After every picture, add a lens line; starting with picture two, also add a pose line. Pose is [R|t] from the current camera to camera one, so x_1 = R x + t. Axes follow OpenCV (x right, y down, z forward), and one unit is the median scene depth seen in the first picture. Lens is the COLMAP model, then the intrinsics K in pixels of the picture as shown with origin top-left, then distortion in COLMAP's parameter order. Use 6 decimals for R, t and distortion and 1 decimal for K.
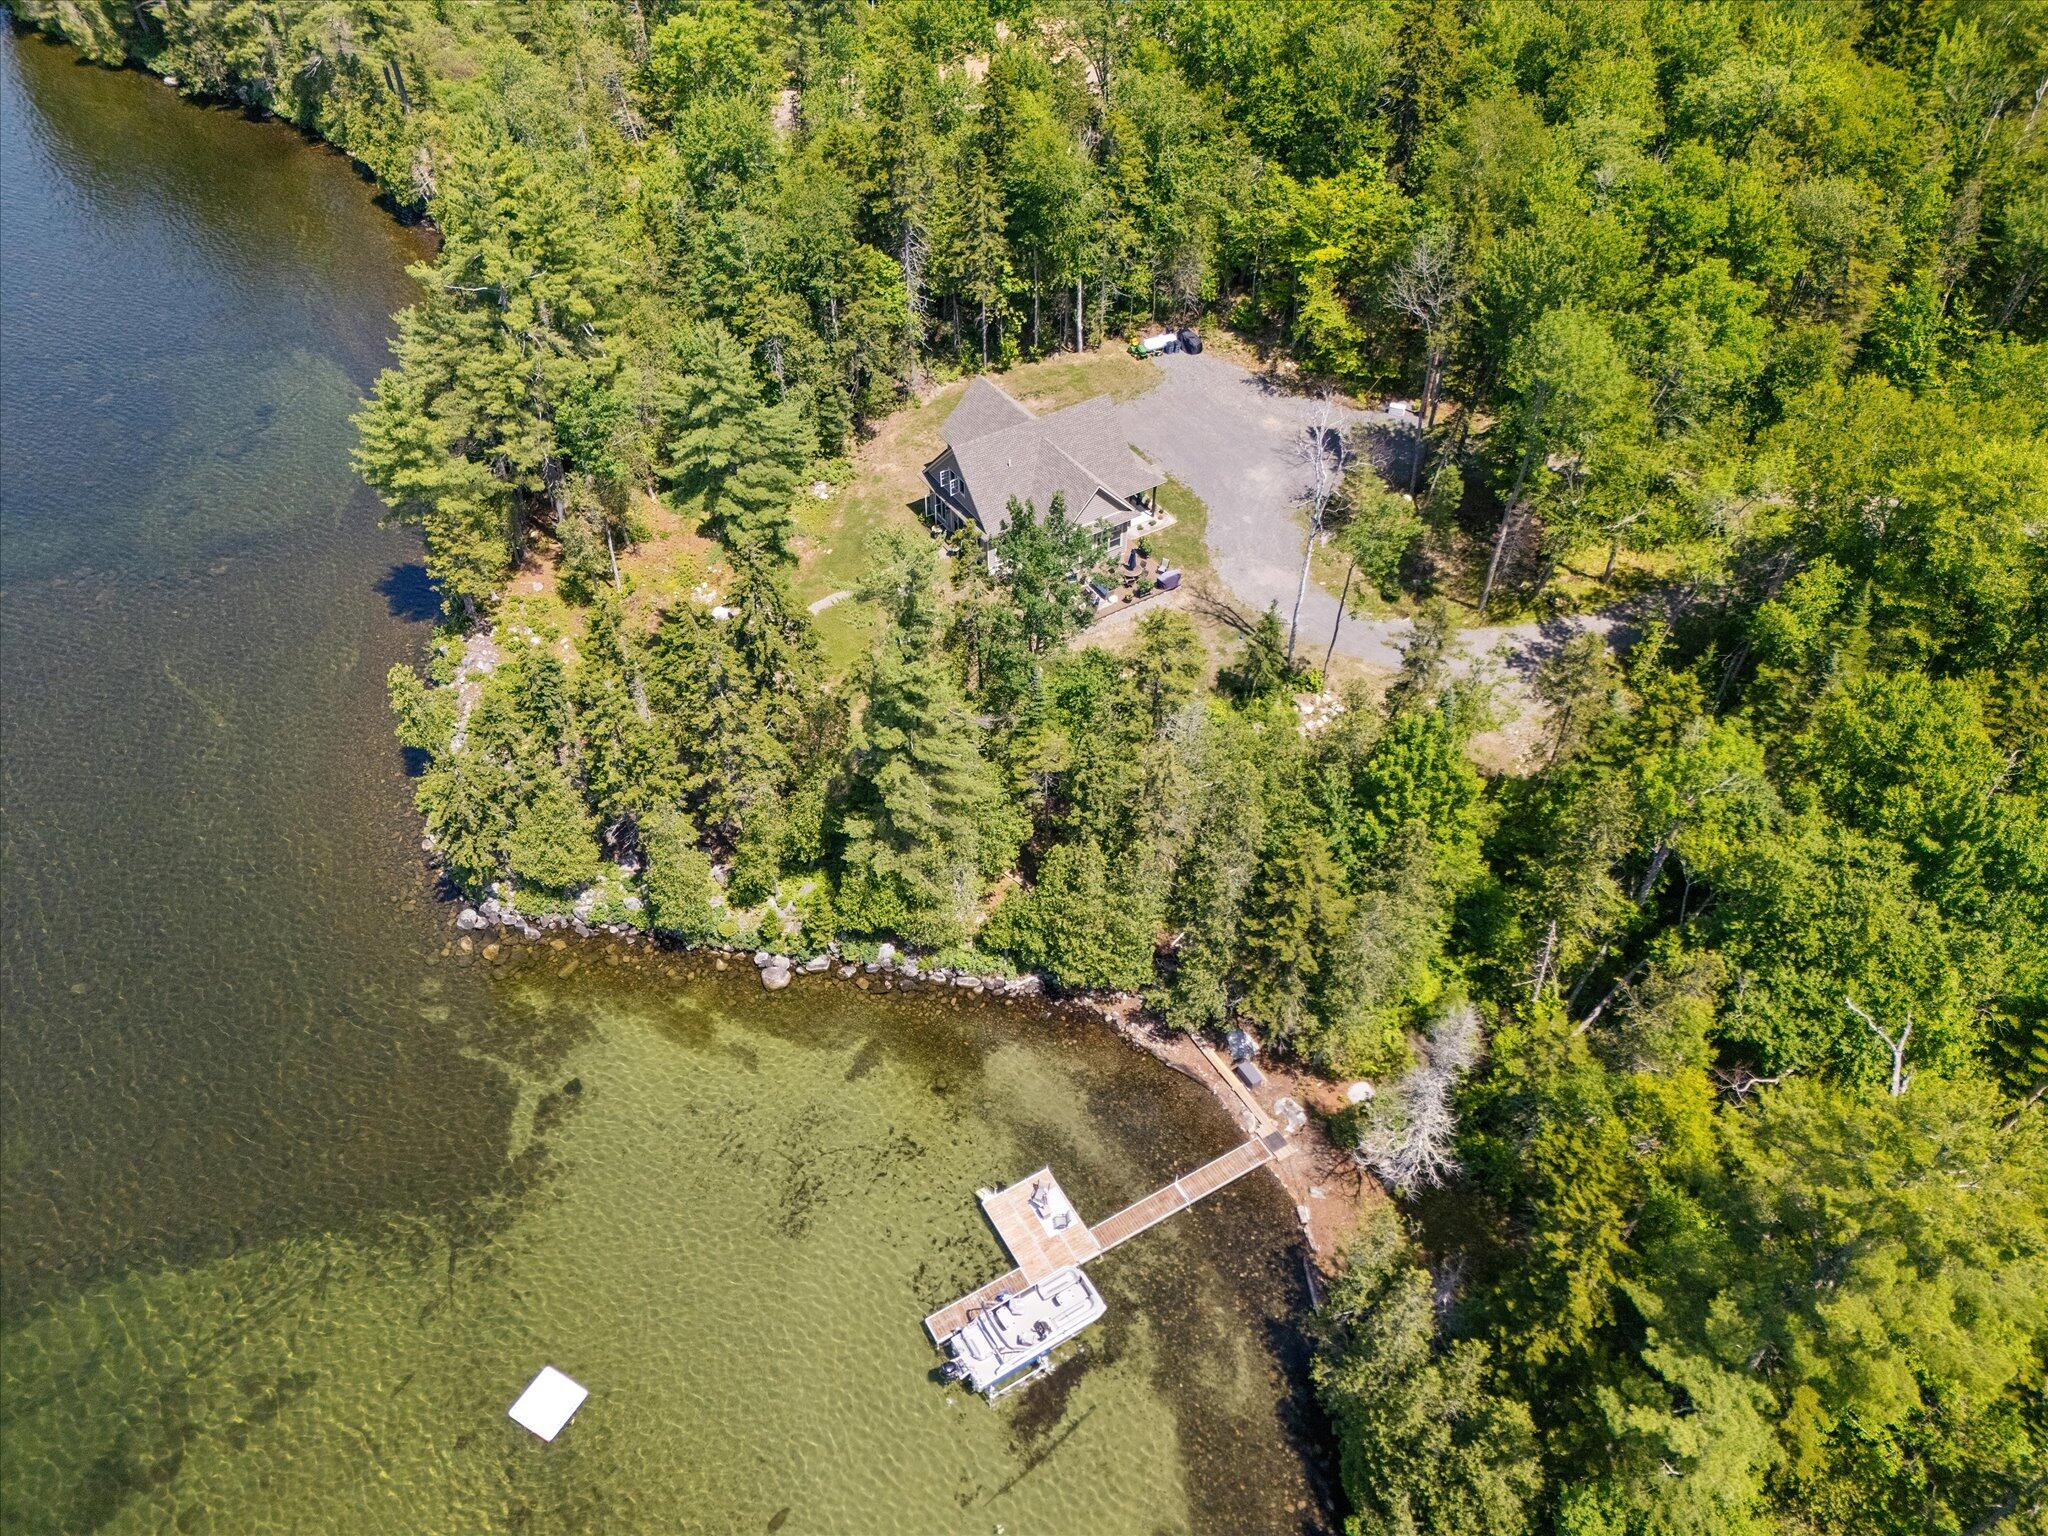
lens RADIAL K [[1496.6, 0, 1024.0], [0, 1496.6, 768.0], [0, 0, 1]] dist [0.057972, -0.059165]
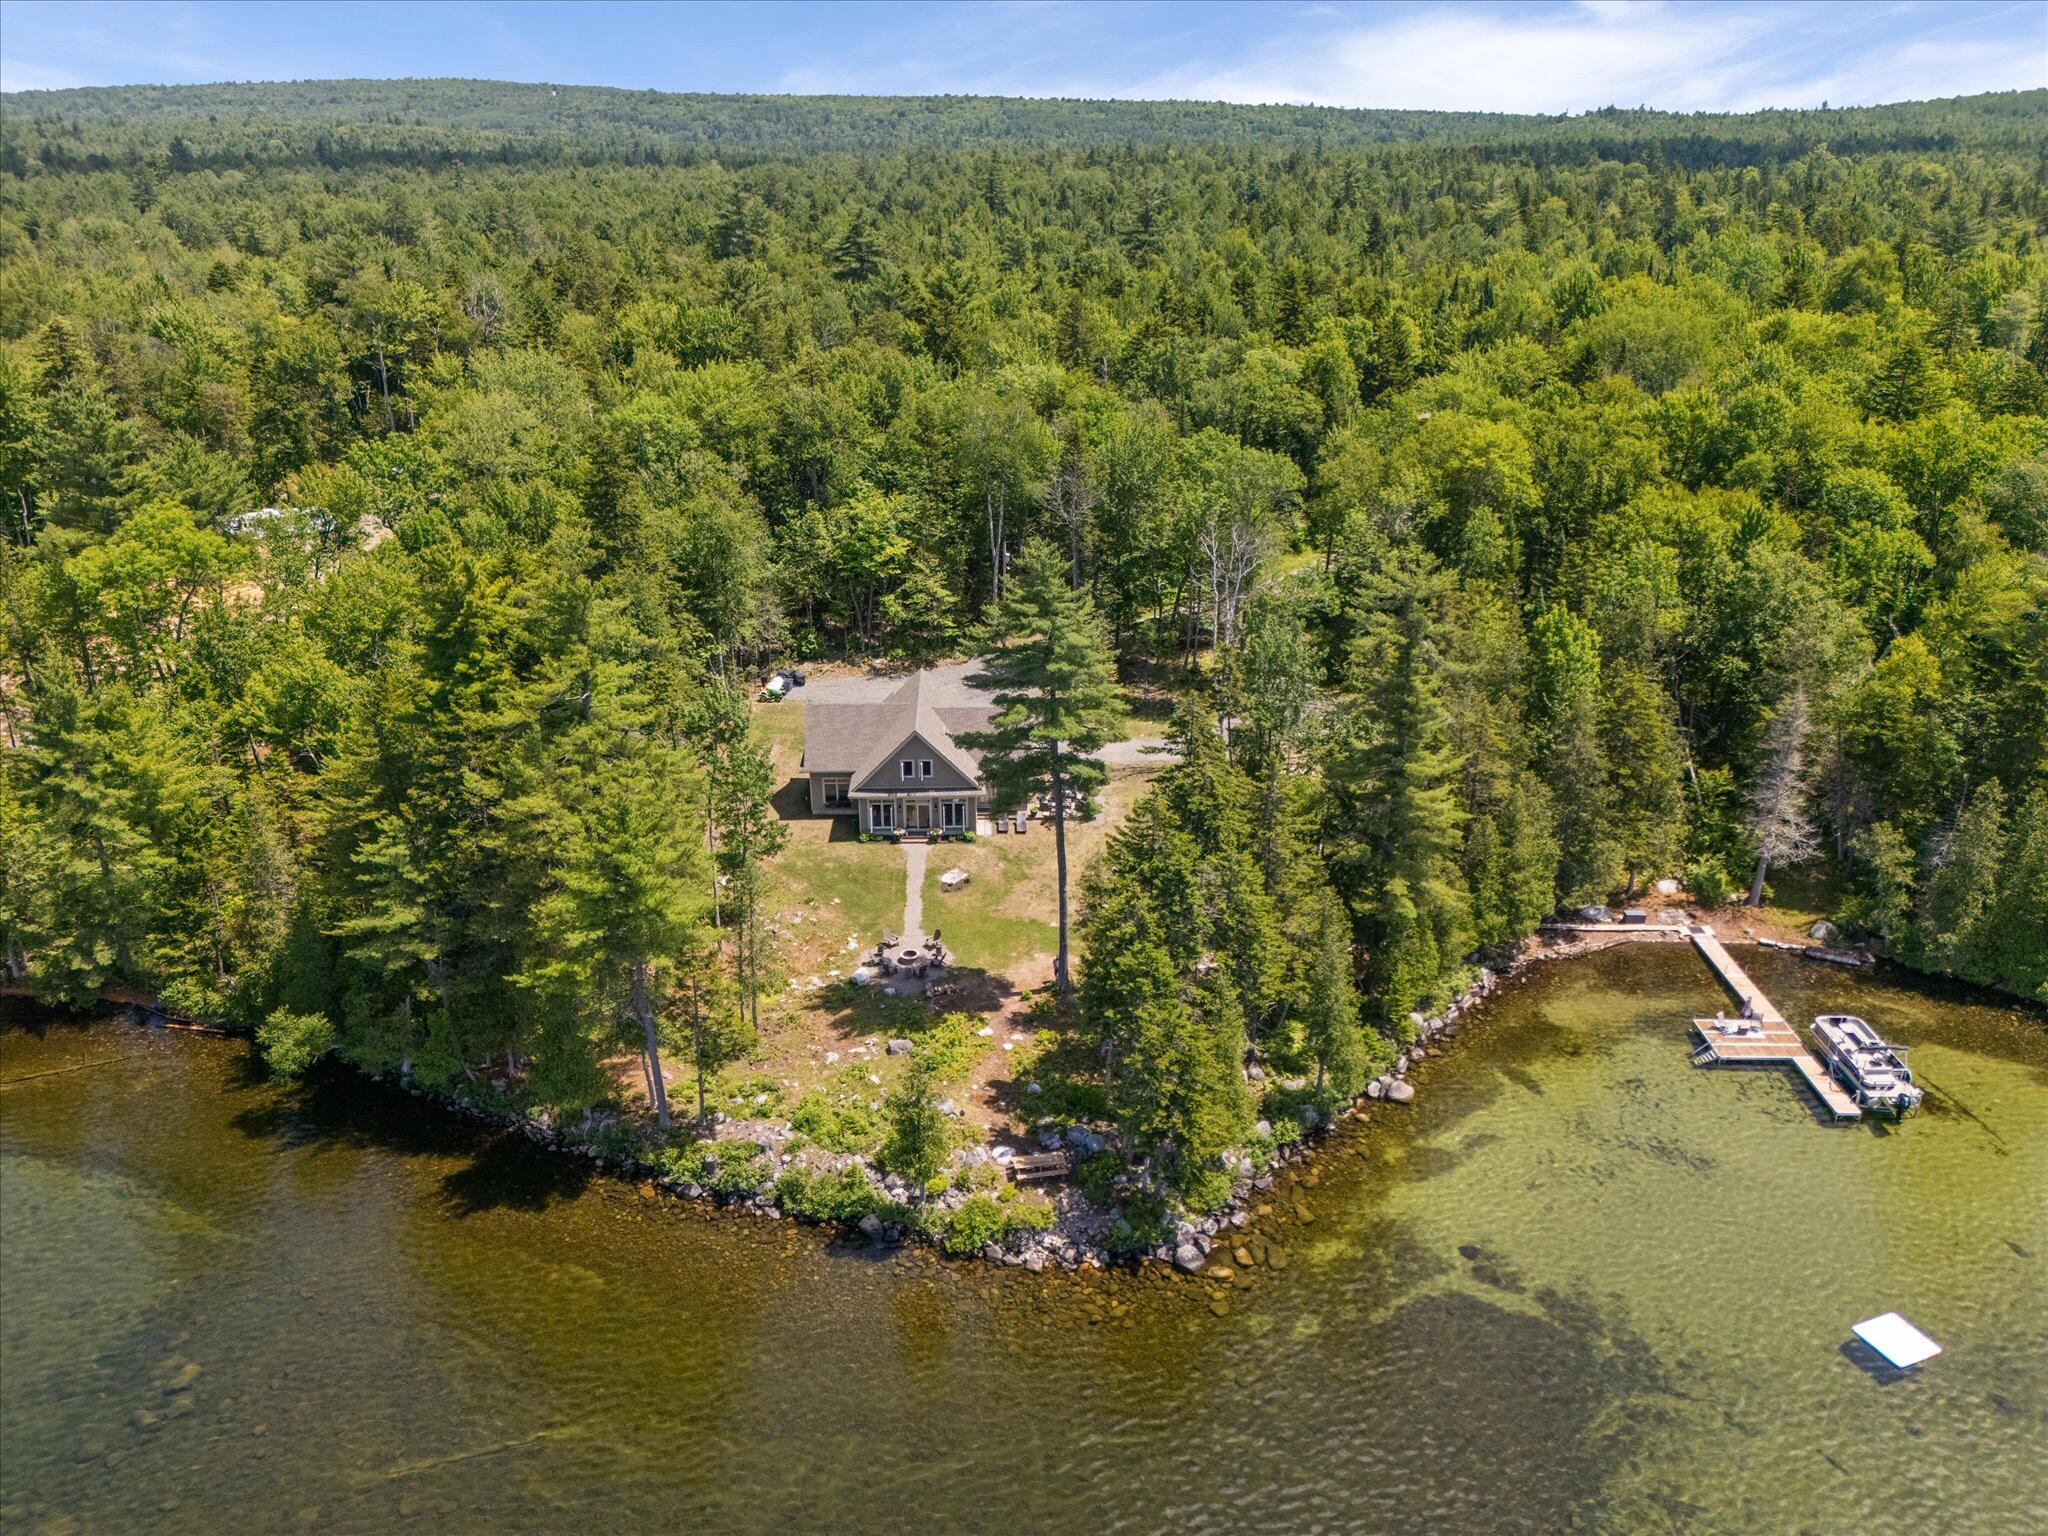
lens RADIAL K [[1534.6, 0, 1010.1], [0, 1534.6, 769.0], [0, 0, 1]] dist [0.060922, -0.061697]
pose [[0.520129, -0.329101, 0.788136, -1.010395], [0.600621, 0.797002, -0.063576, -0.113006], [-0.607223, 0.506439, 0.612209, 0.441896]]
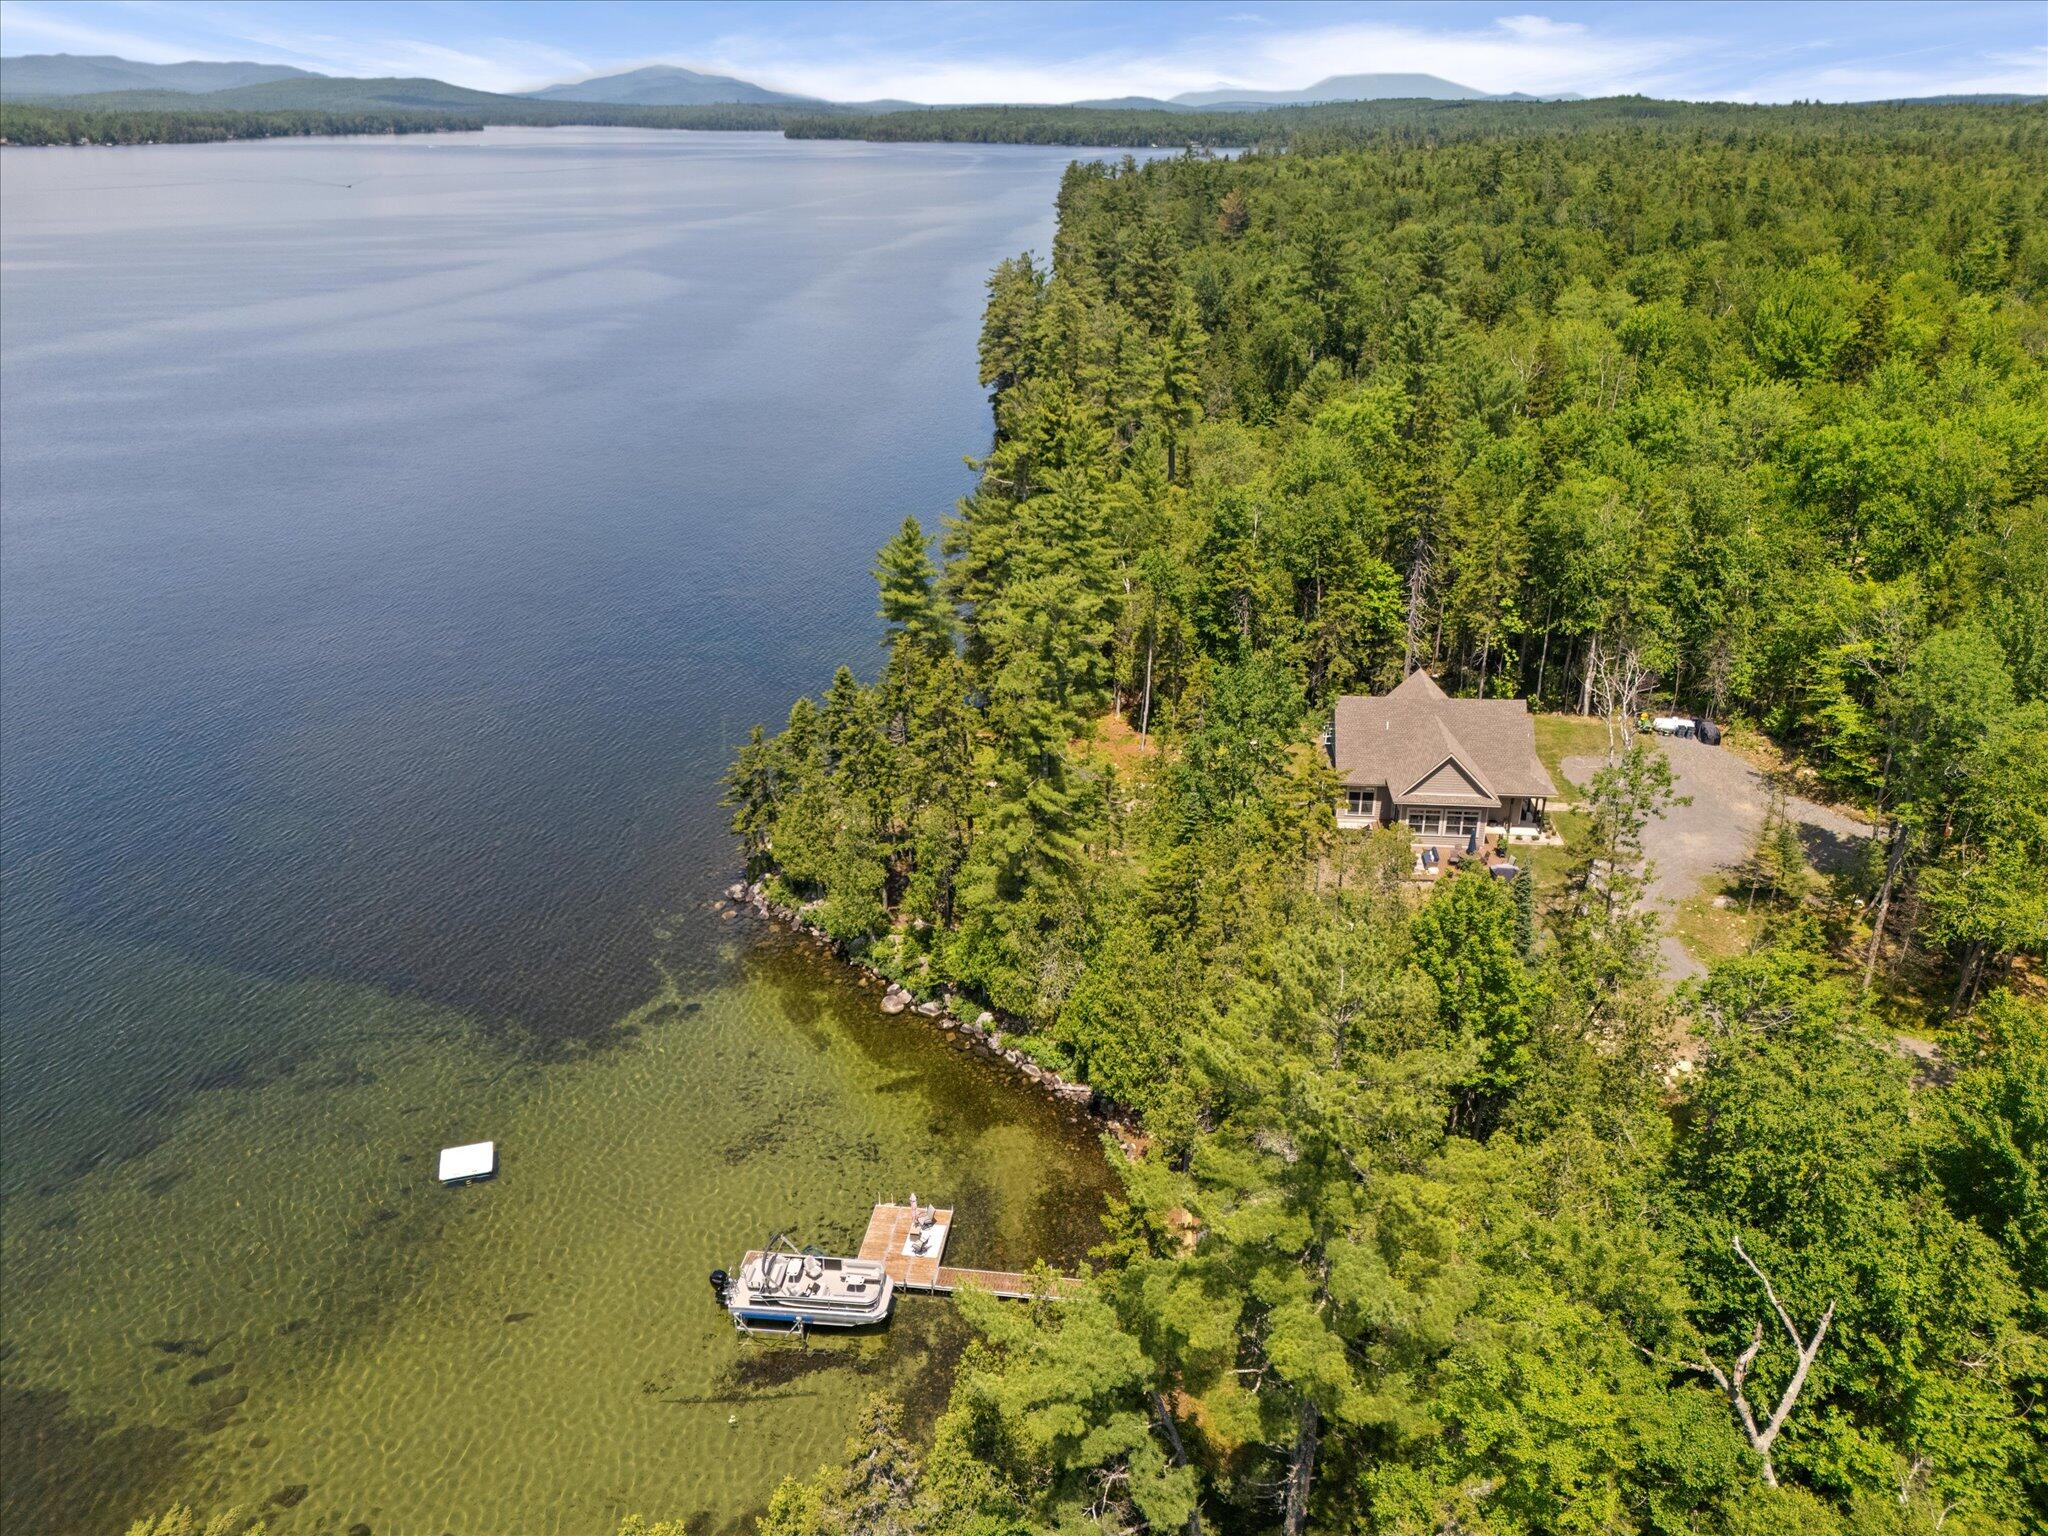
lens RADIAL K [[1496.6, 0, 1024.0], [0, 1496.6, 768.0], [0, 0, 1]] dist [0.057972, -0.059165]
pose [[0.790509, 0.239057, -0.563868, 0.466967], [-0.427771, 0.874397, -0.229001, 0.196303], [0.438300, 0.422234, 0.793481, 0.130917]]
